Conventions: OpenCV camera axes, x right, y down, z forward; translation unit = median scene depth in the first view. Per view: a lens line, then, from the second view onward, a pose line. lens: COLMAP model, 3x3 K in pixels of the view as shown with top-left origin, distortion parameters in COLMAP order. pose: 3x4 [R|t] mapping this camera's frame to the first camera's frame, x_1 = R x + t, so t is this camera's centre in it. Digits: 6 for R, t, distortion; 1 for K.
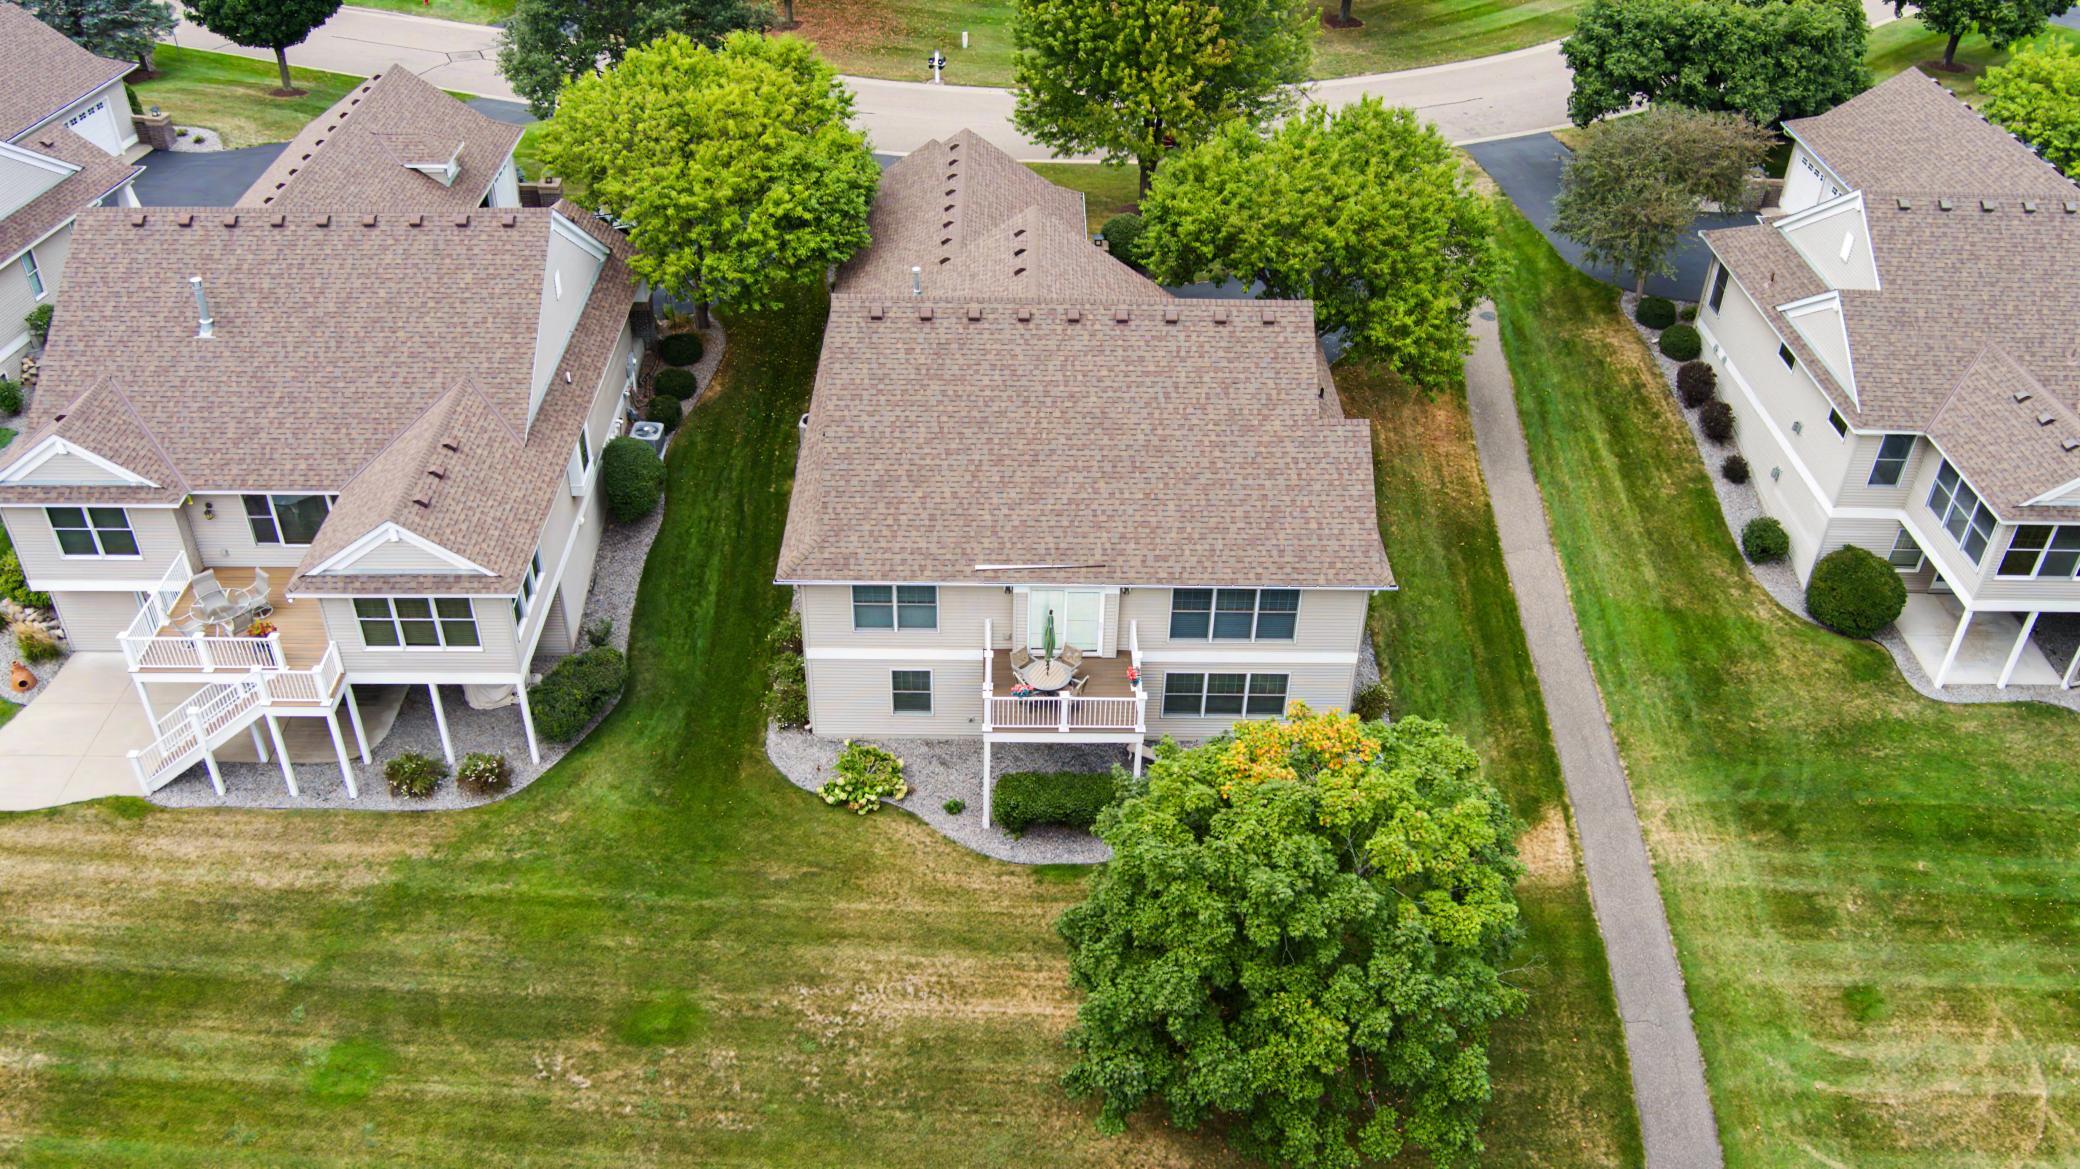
lens RADIAL K [[1682.7, 0, 1040.0], [0, 1682.7, 584.5], [0, 0, 1]] dist [-0.050197, 0.004553]
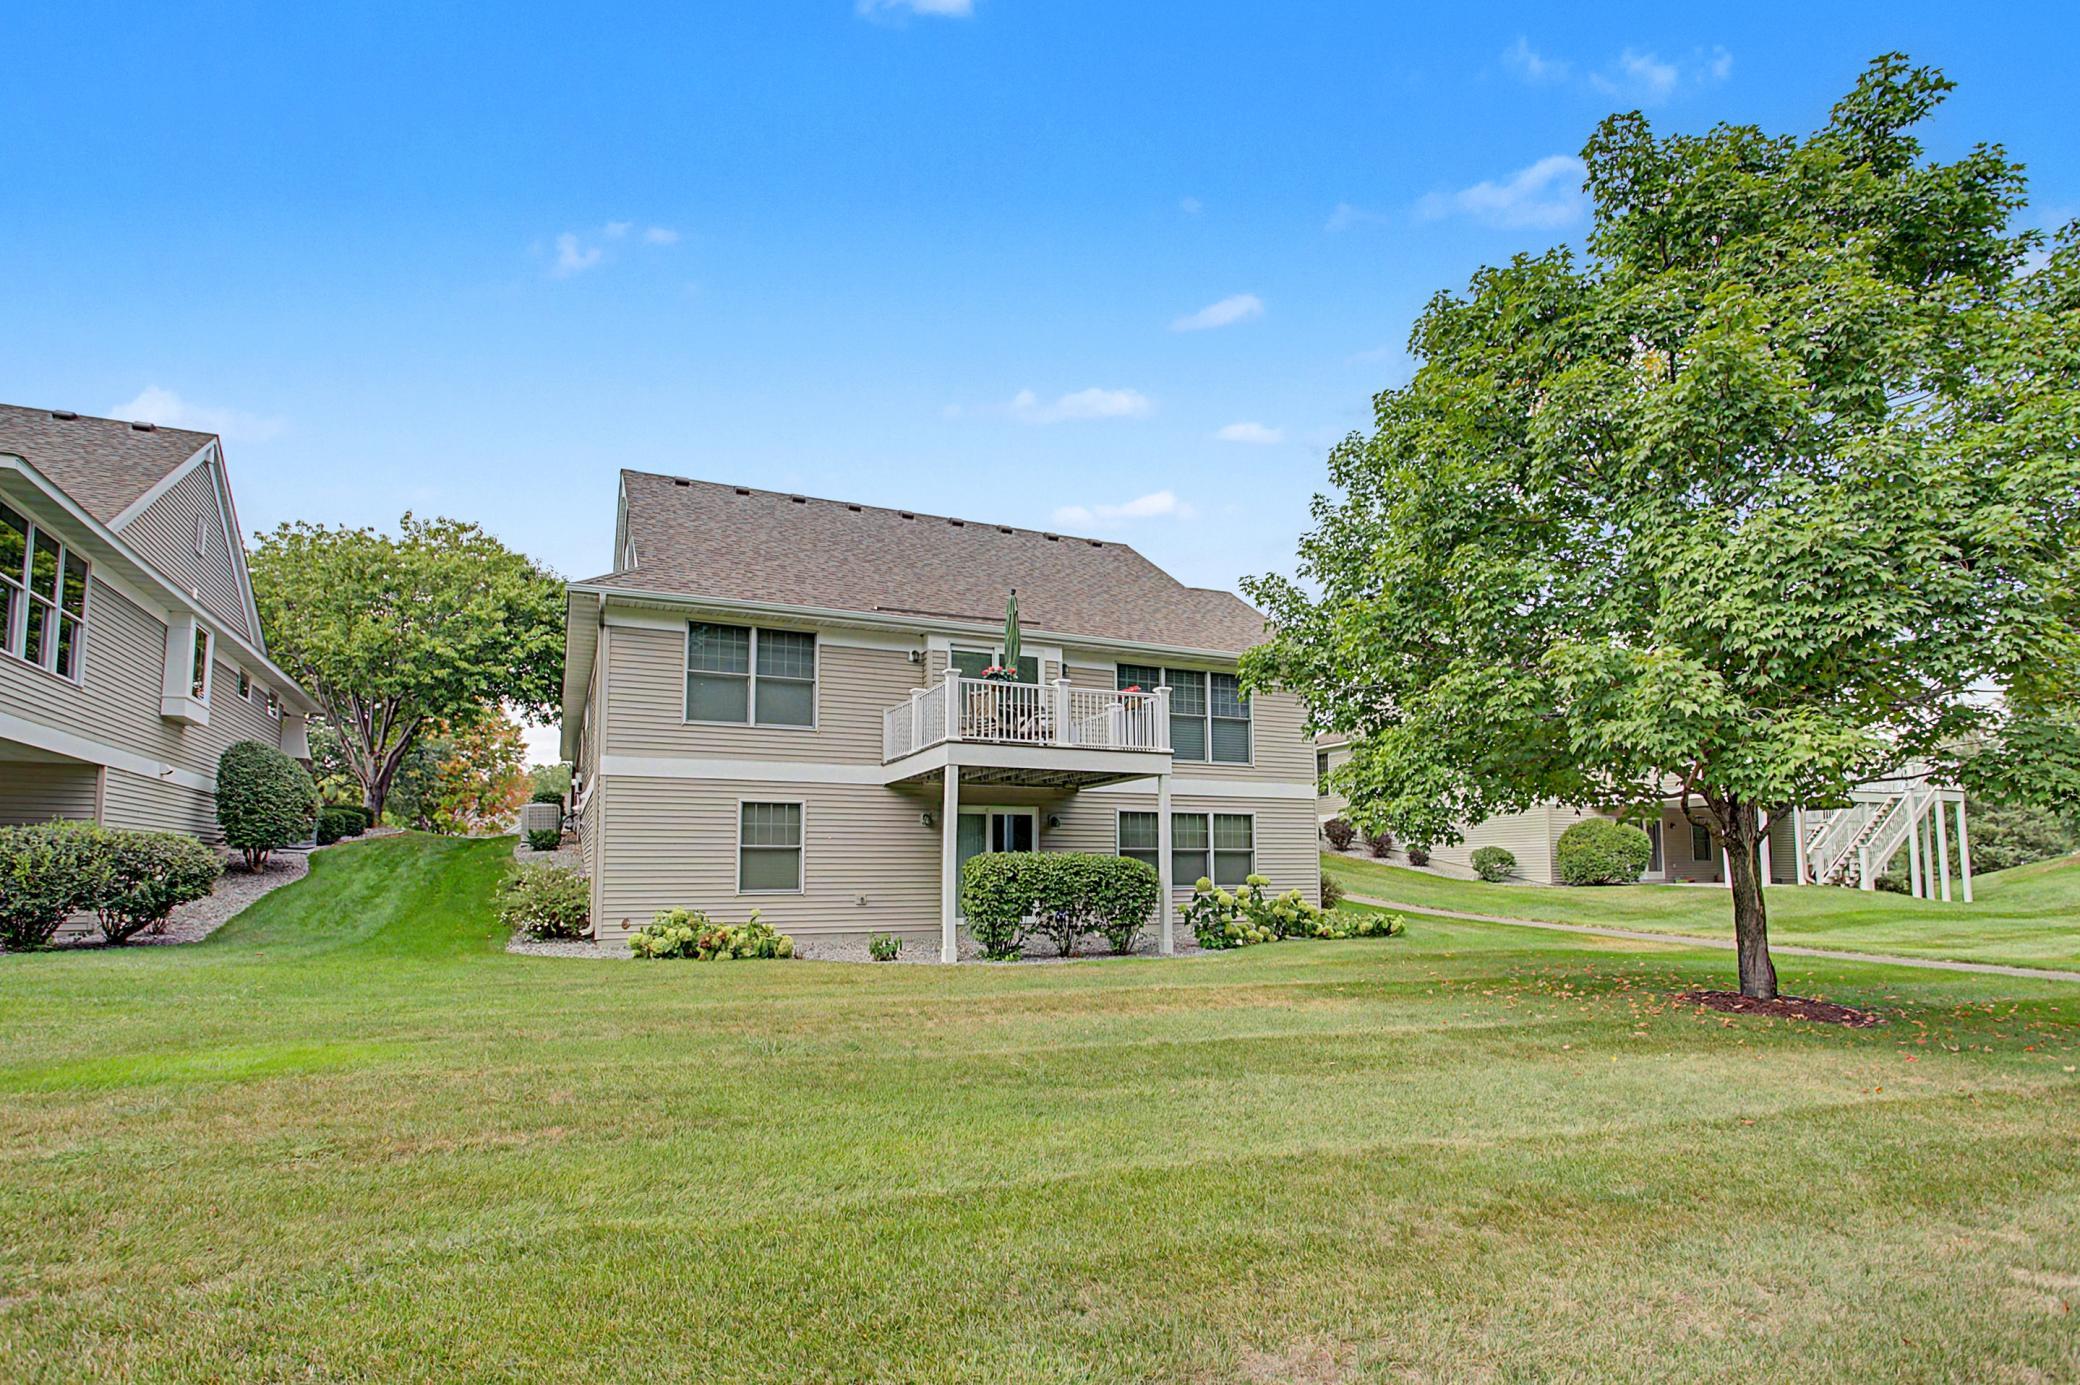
lens RADIAL K [[1044.0, 0, 1040.1], [0, 1044.0, 782.7], [0, 0, 1]] dist [-0.000659, -0.000302]
pose [[0.907018, 0.018950, 0.420666, -0.149919], [0.260323, 0.759985, -0.595529, 0.307793], [-0.330985, 0.649664, 0.684387, 0.679118]]
